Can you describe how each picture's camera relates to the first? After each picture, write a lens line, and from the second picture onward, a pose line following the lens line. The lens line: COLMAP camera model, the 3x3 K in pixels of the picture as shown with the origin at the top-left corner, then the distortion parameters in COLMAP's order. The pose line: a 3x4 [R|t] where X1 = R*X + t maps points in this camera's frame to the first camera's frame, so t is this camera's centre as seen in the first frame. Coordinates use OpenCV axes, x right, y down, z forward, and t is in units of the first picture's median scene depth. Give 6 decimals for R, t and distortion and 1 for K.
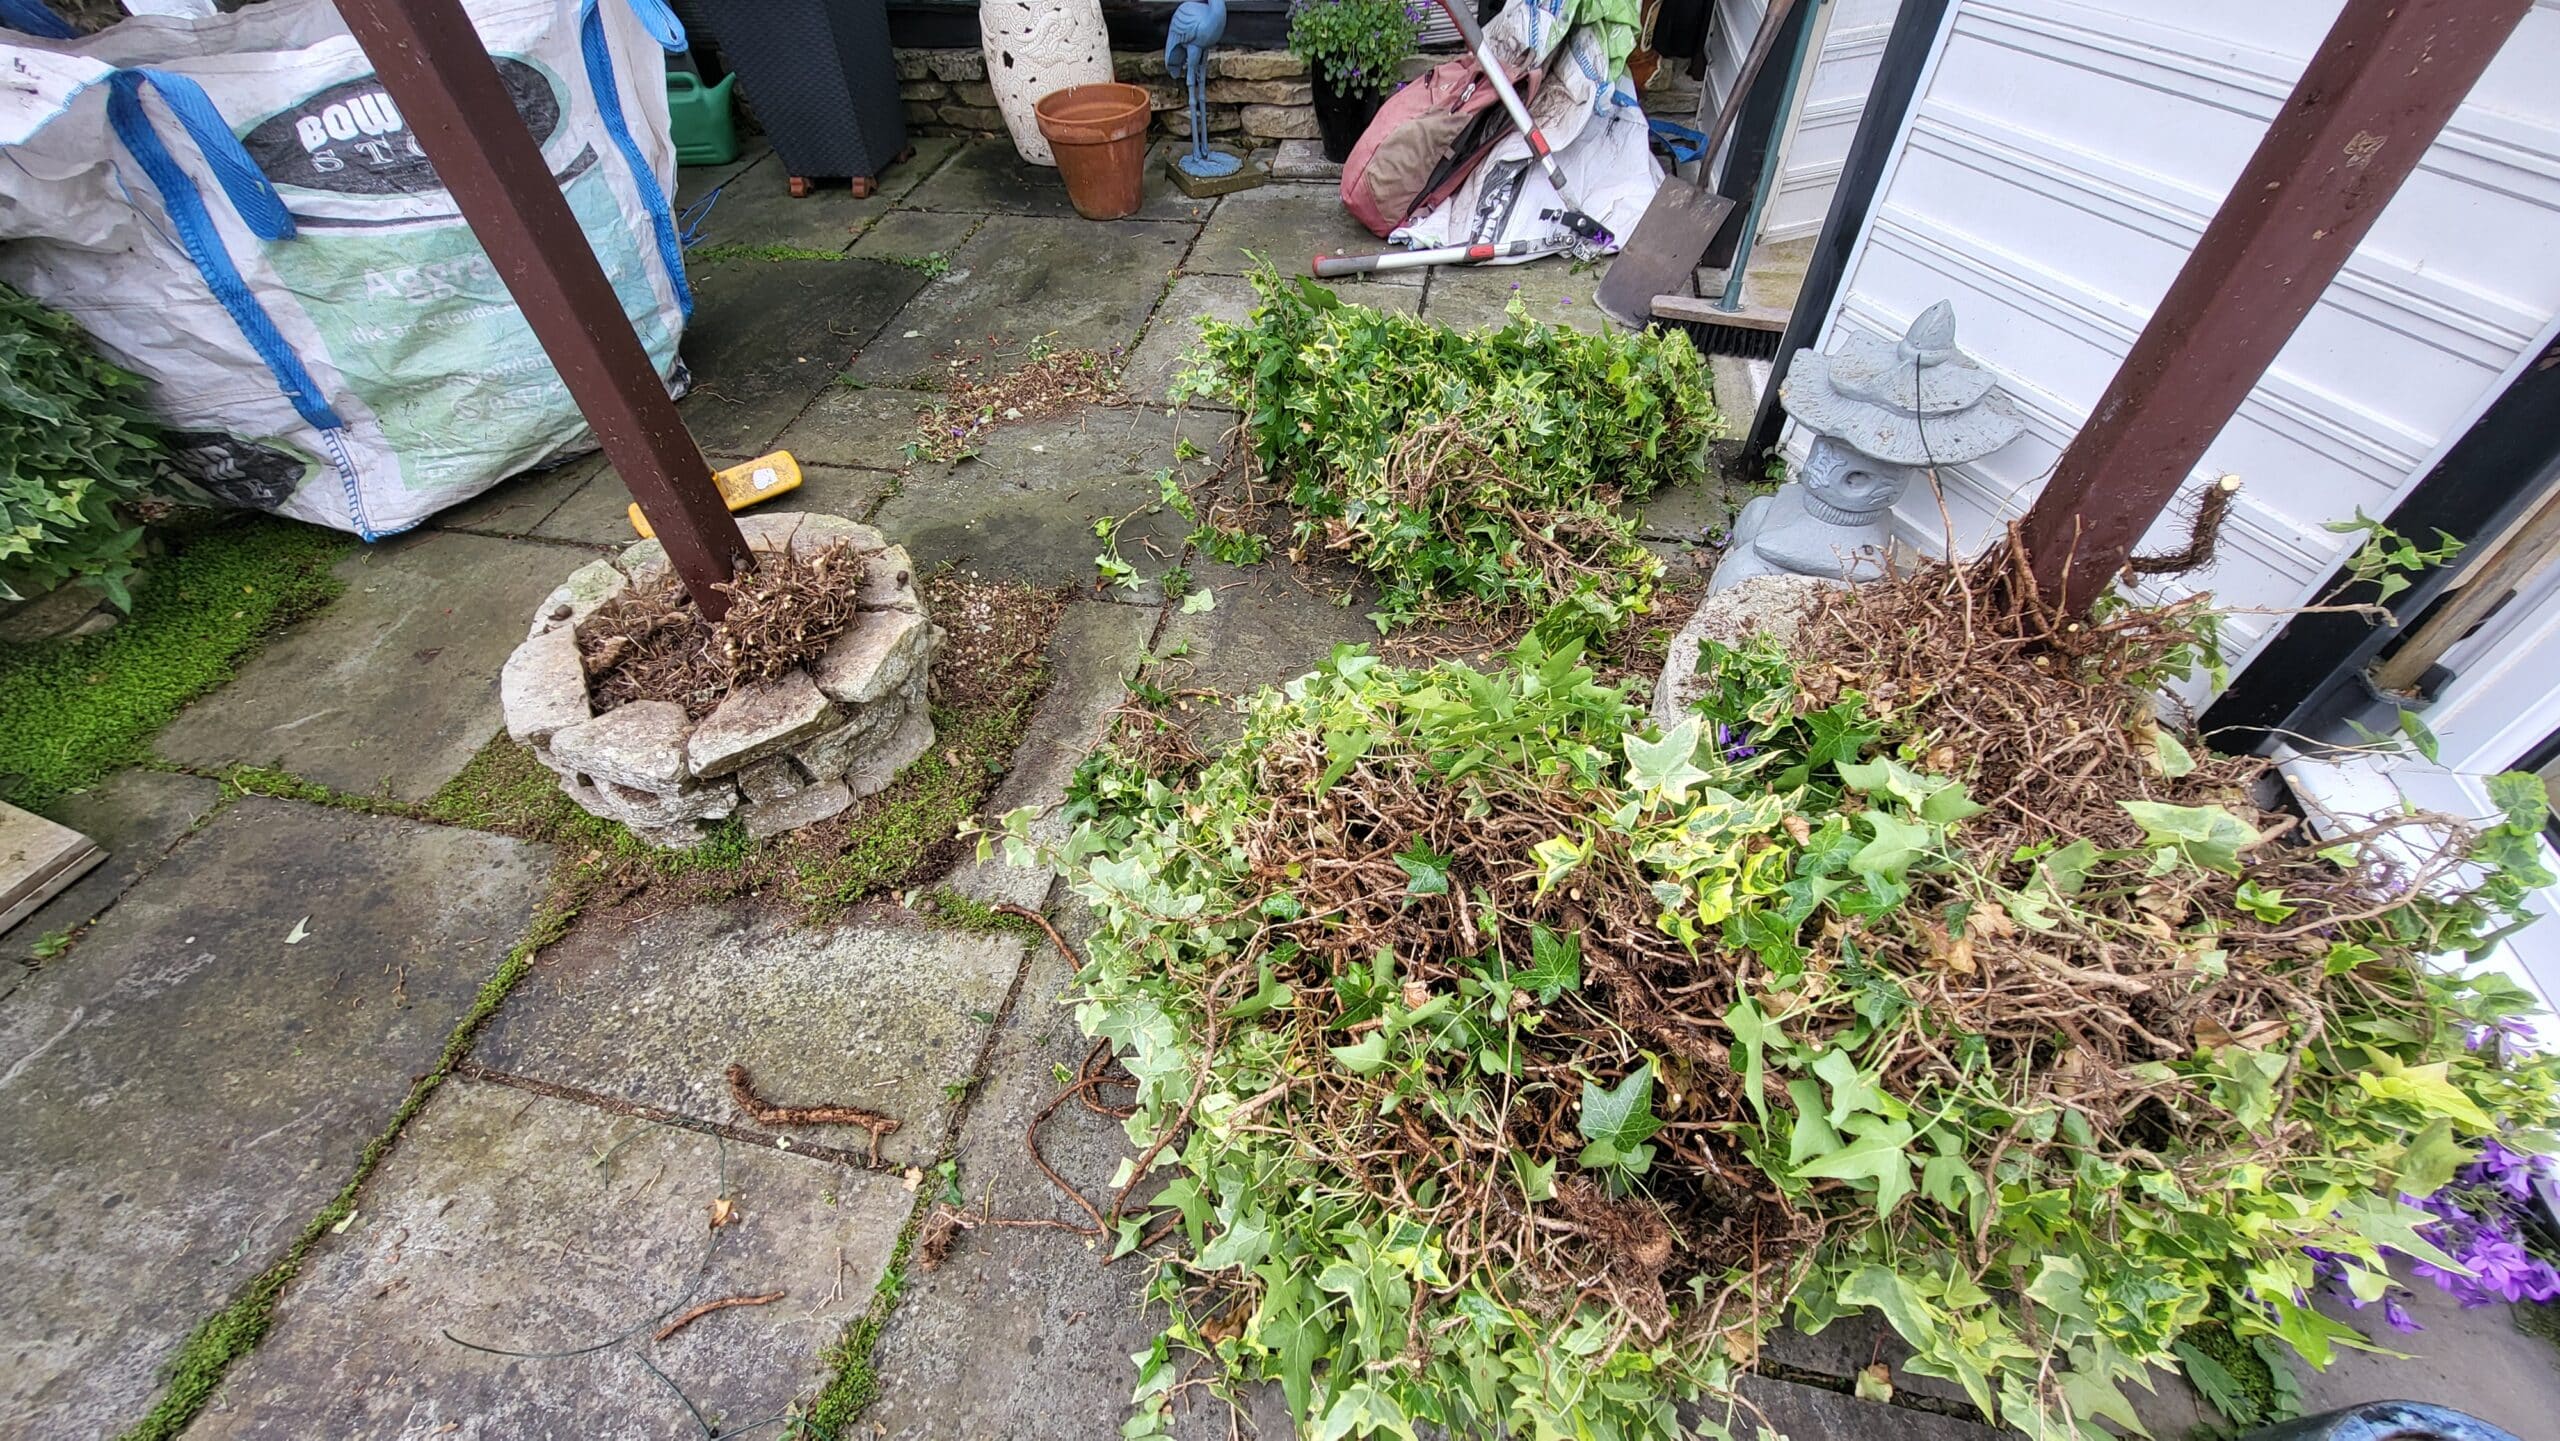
lens RADIAL K [[1006.4, 0, 1278.0], [0, 1006.4, 737.6], [0, 0, 1]] dist [-0.001502, 0.000467]
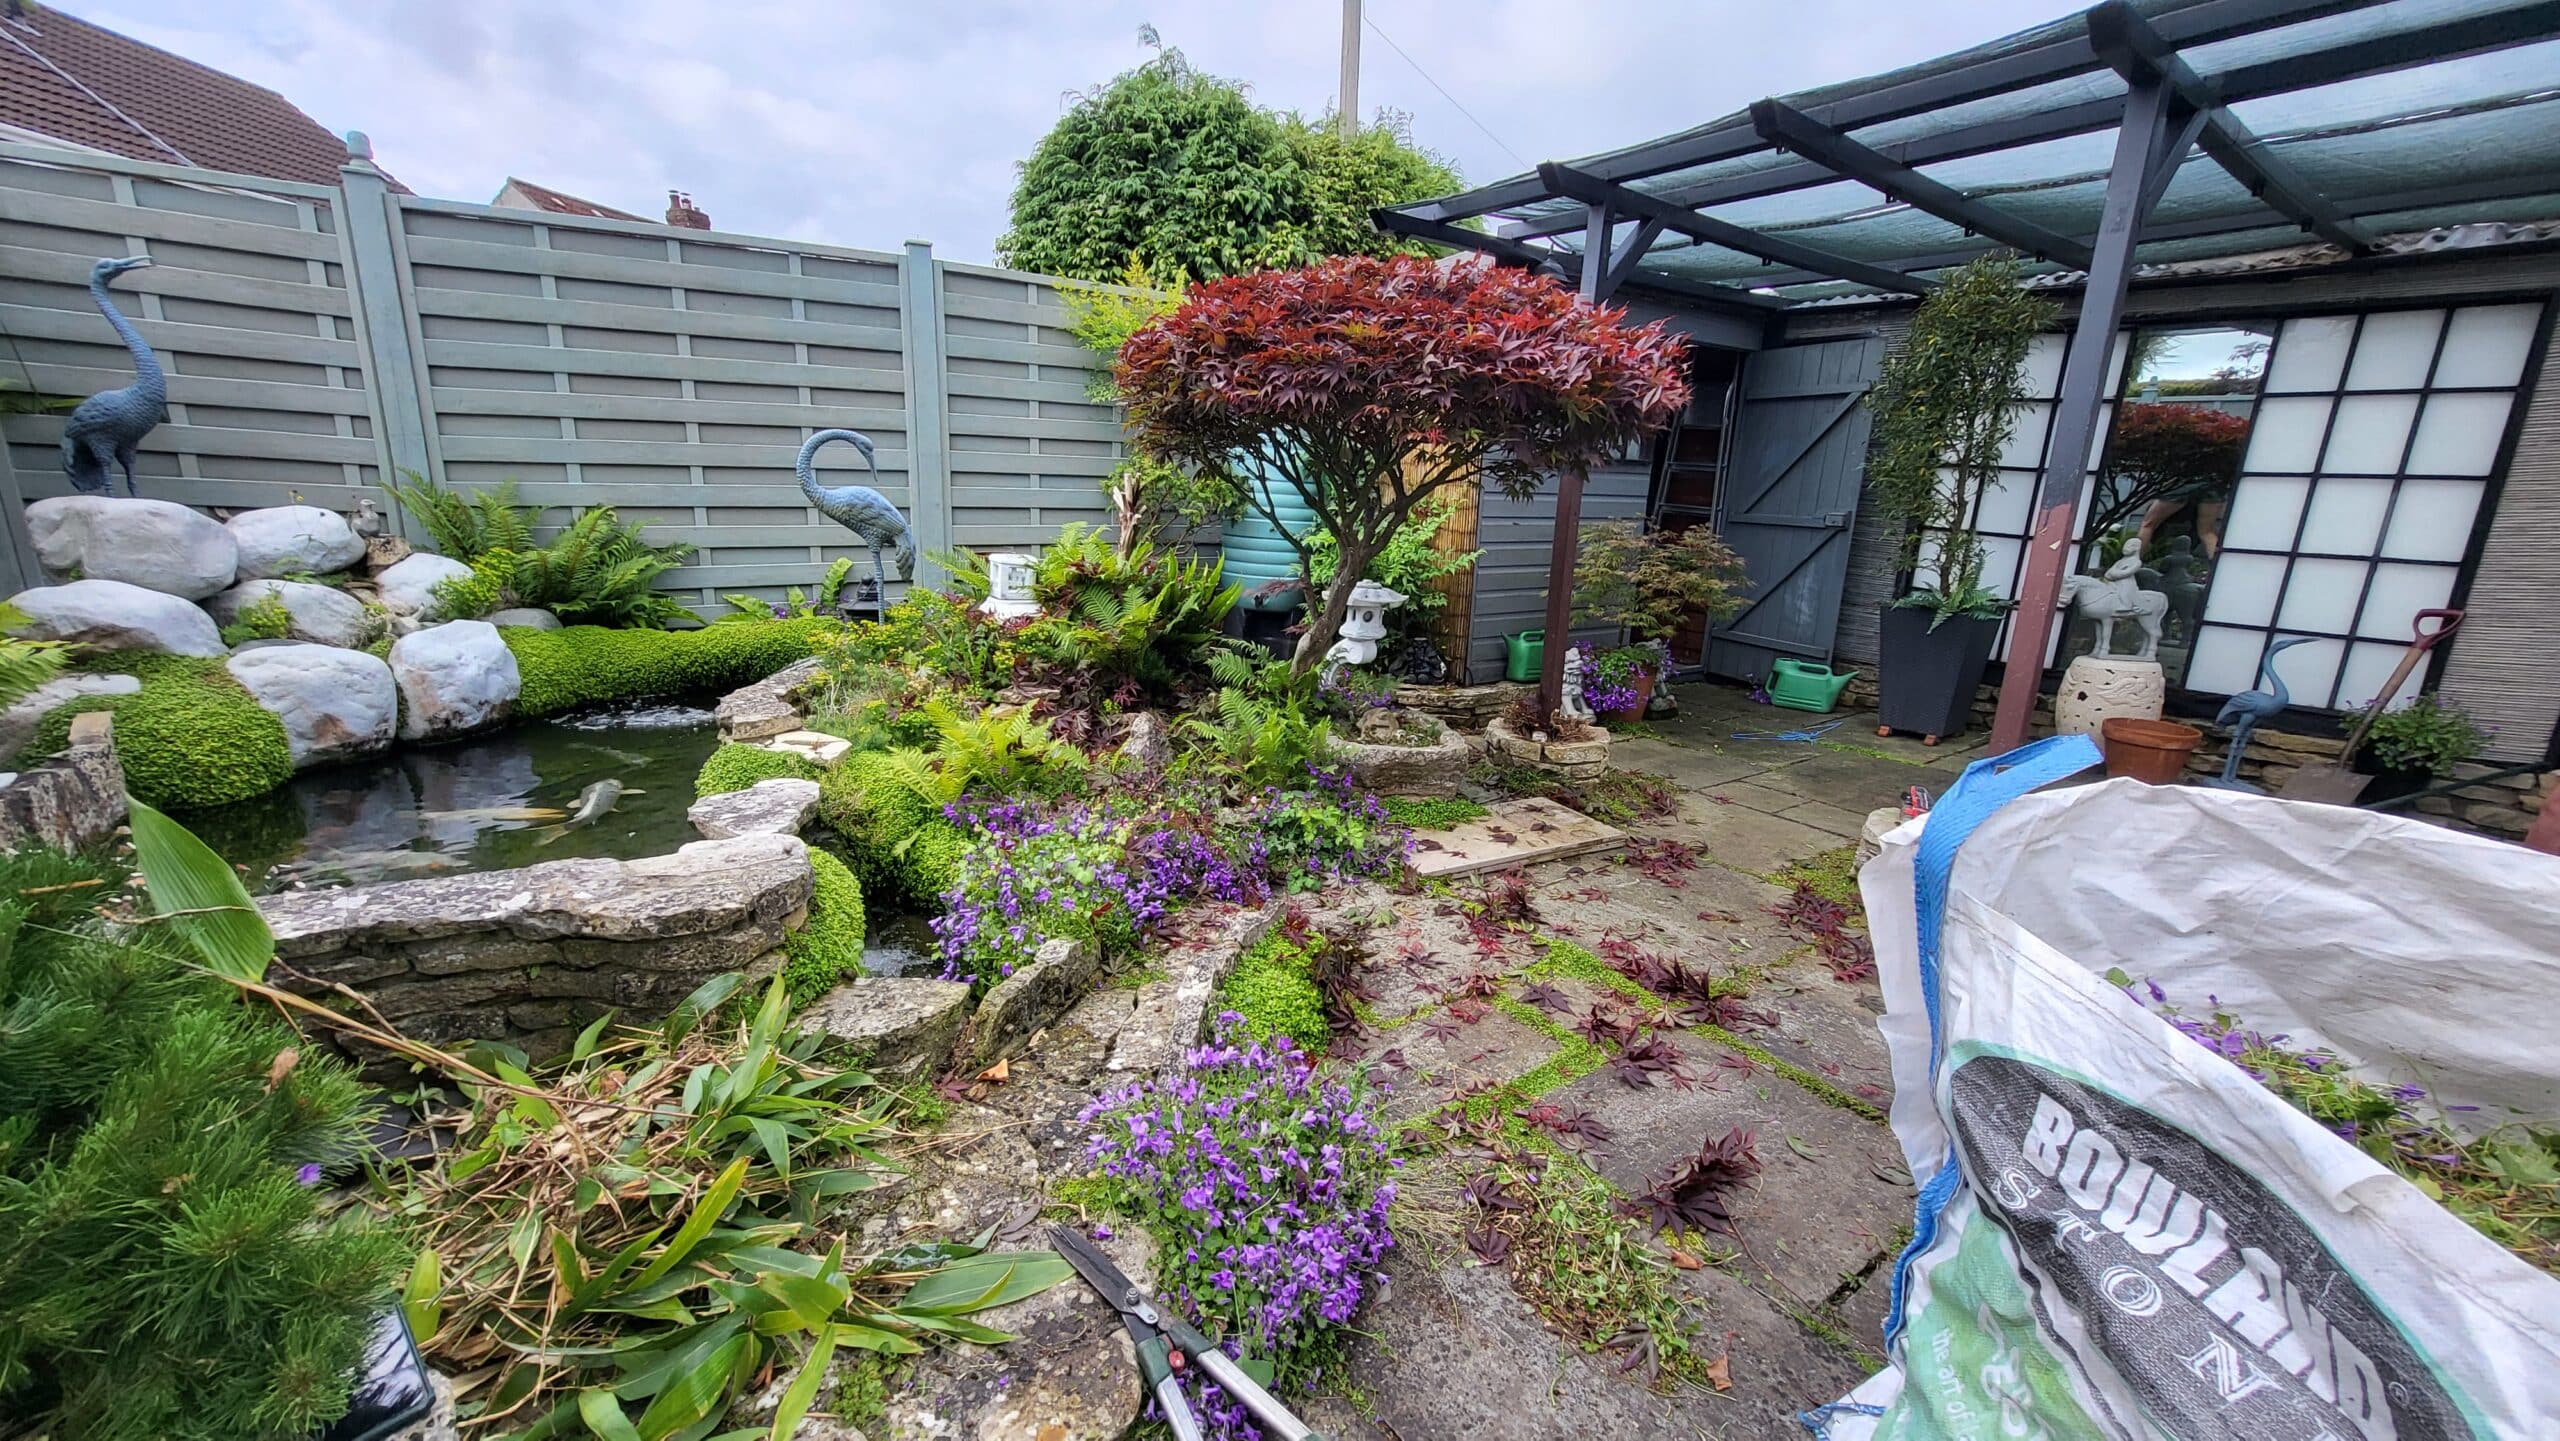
lens RADIAL K [[1006.4, 0, 1278.0], [0, 1006.4, 737.6], [0, 0, 1]] dist [-0.001502, 0.000467]
pose [[0.725903, 0.237484, -0.645497, -0.160913], [-0.548263, 0.766467, -0.334567, 0.610141], [0.415298, 0.596765, 0.686585, -0.577339]]
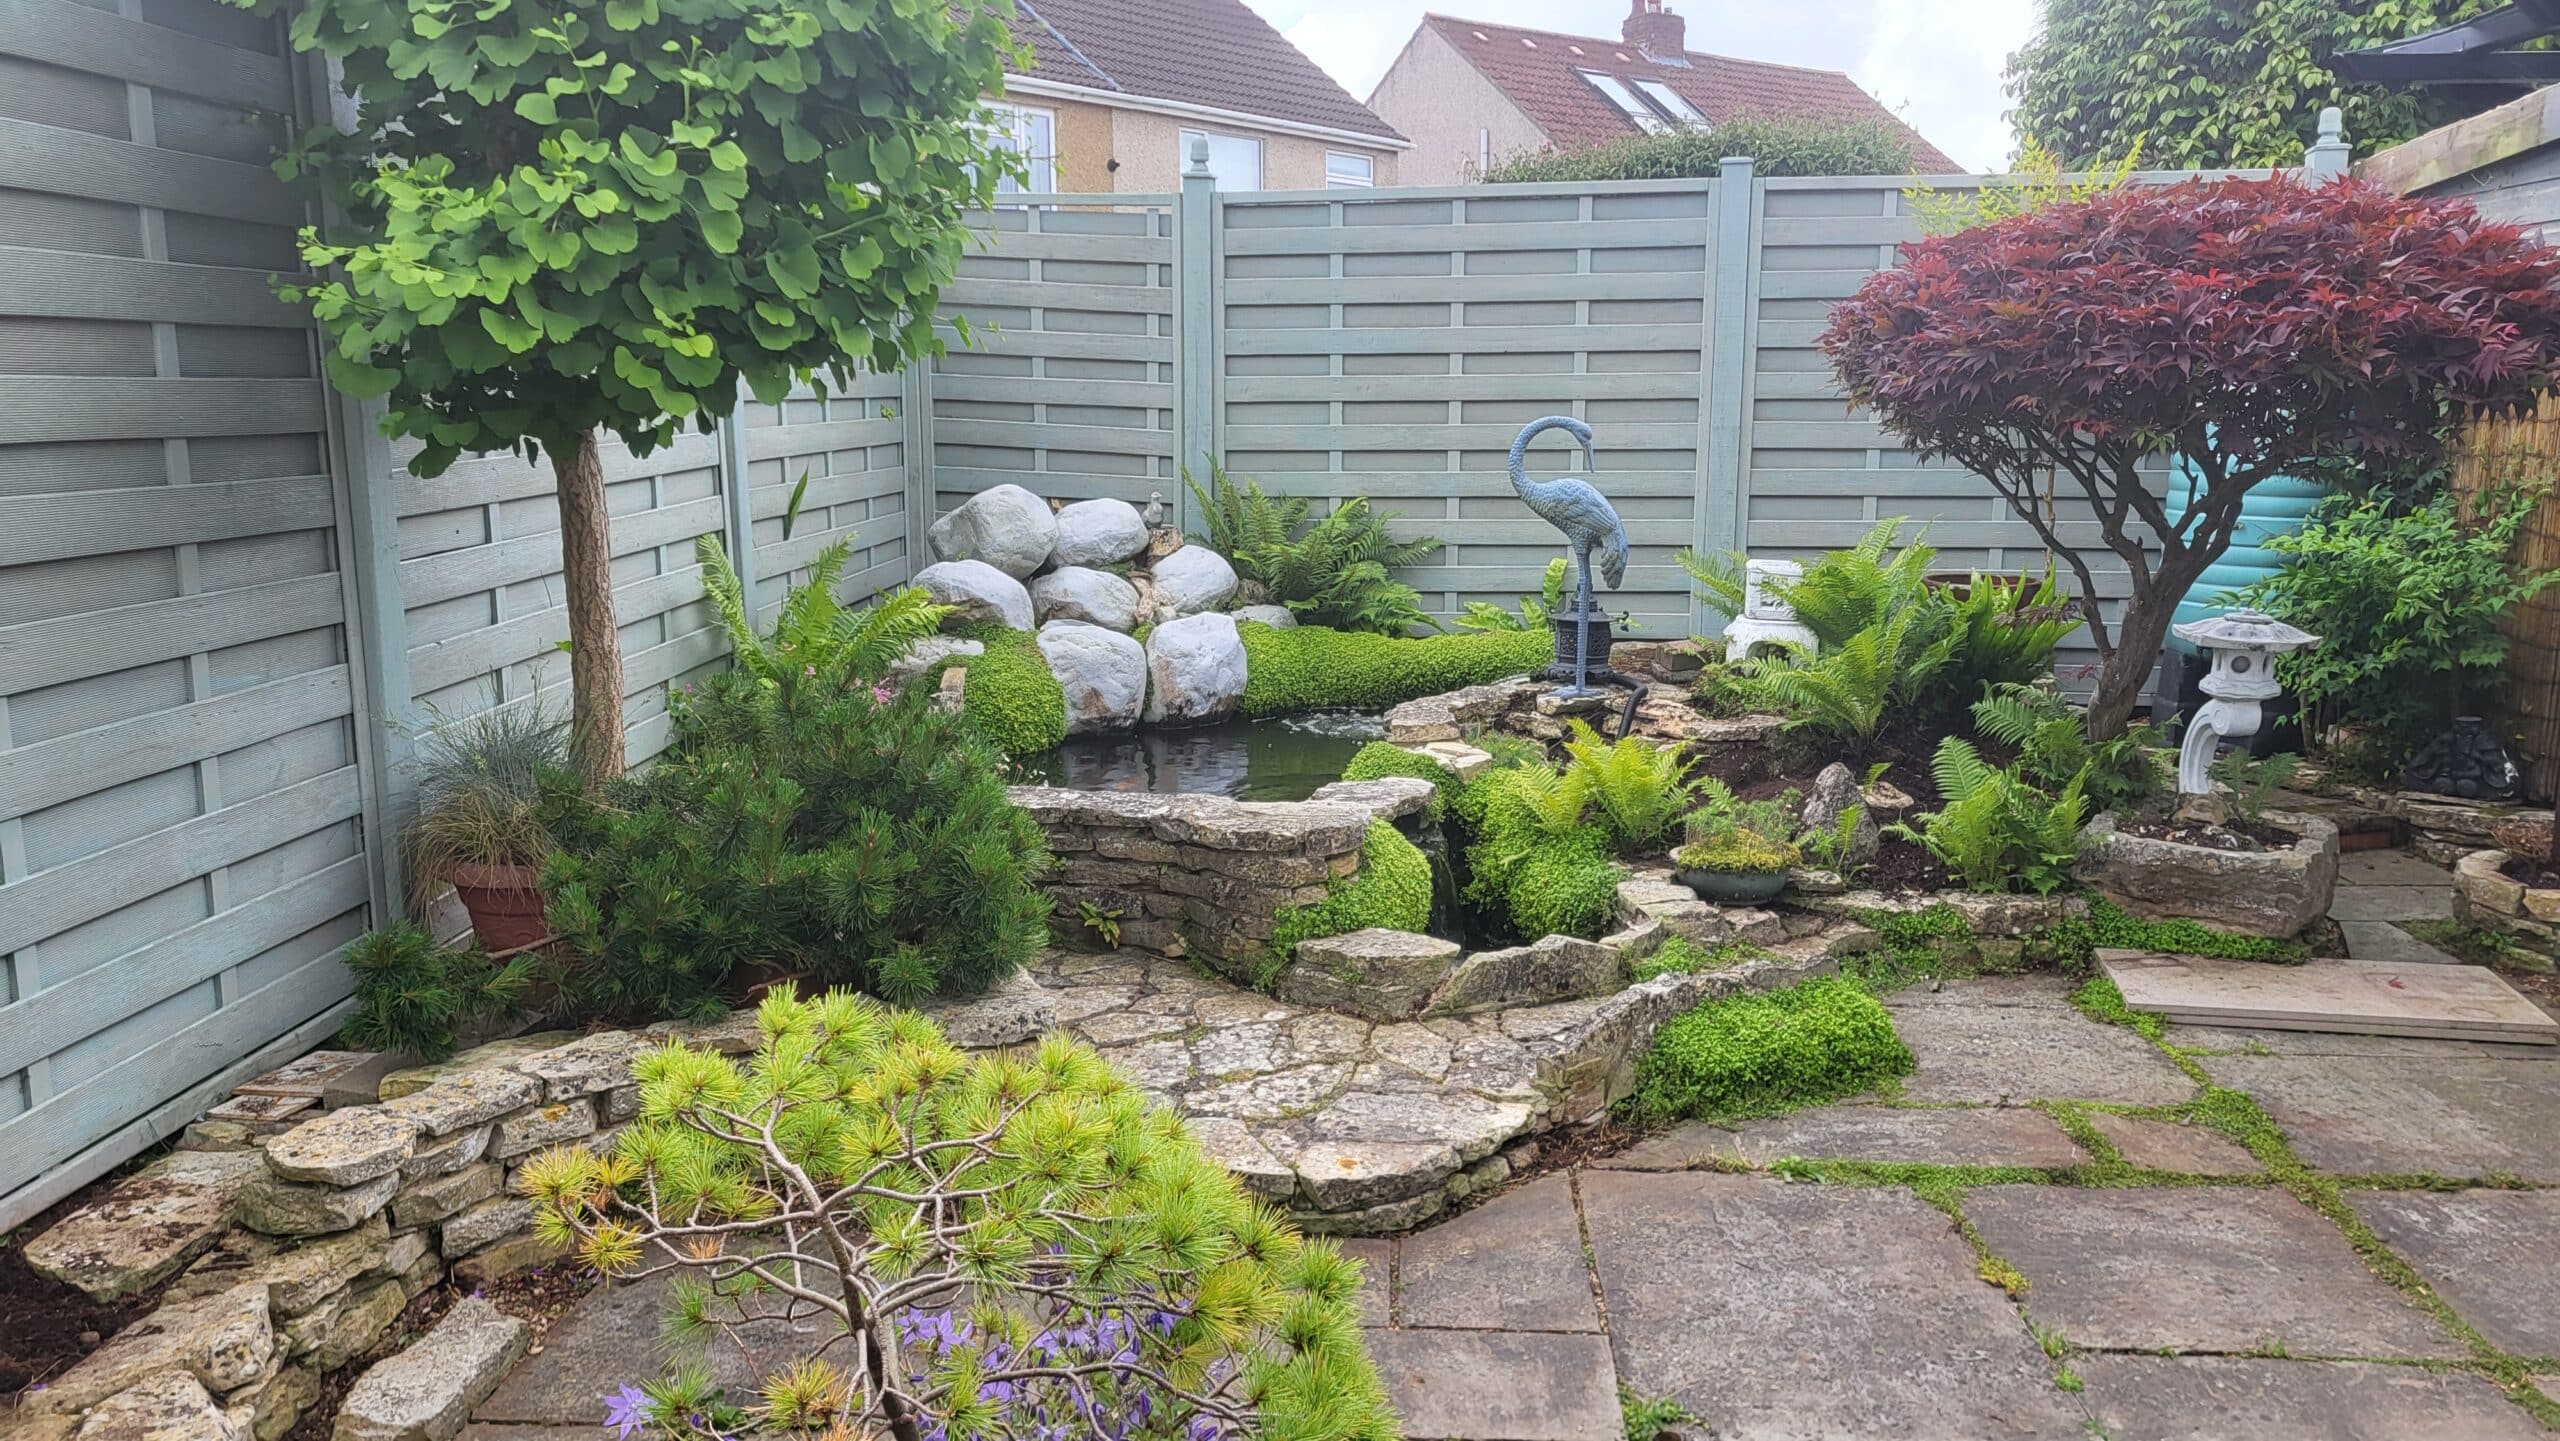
lens RADIAL K [[1937.4, 0, 1319.6], [0, 1937.4, 718.0], [0, 0, 1]] dist [0.049961, -0.003553]
pose [[0.143328, 0.209751, -0.967193, 0.660161], [-0.735515, 0.676459, 0.037705, 0.530622], [0.662175, 0.705980, 0.251230, -0.649716]]
